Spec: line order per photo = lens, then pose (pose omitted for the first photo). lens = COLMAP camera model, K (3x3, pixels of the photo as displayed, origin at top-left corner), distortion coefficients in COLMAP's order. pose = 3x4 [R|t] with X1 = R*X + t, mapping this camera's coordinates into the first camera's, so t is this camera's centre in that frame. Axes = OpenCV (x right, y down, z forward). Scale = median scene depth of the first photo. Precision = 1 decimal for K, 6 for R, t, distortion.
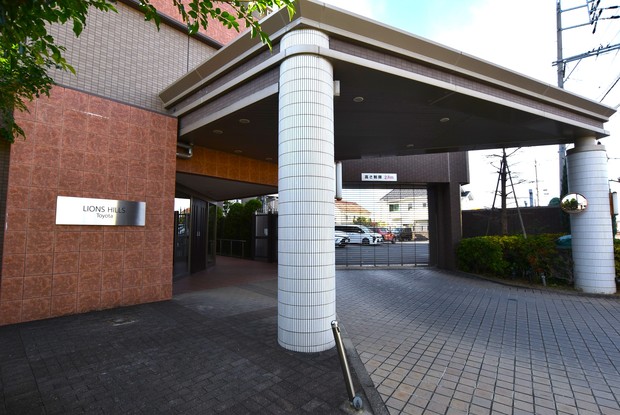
lens RADIAL K [[312.8, 0, 310.0], [0, 312.8, 207.5], [0, 0, 1]] dist [-0.013448, -0.001076]
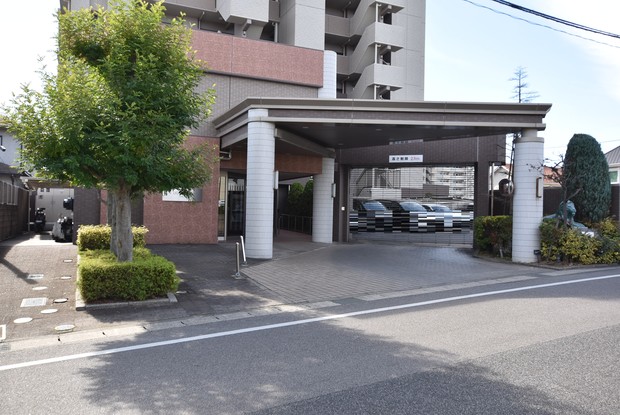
lens RADIAL K [[520.6, 0, 310.0], [0, 520.6, 207.5], [0, 0, 1]] dist [-0.007747, -0.003329]
pose [[0.911419, 0.017775, -0.411095, 1.101665], [0.011040, 0.997651, 0.067612, -0.091237], [0.411331, -0.066161, 0.909082, -1.284153]]
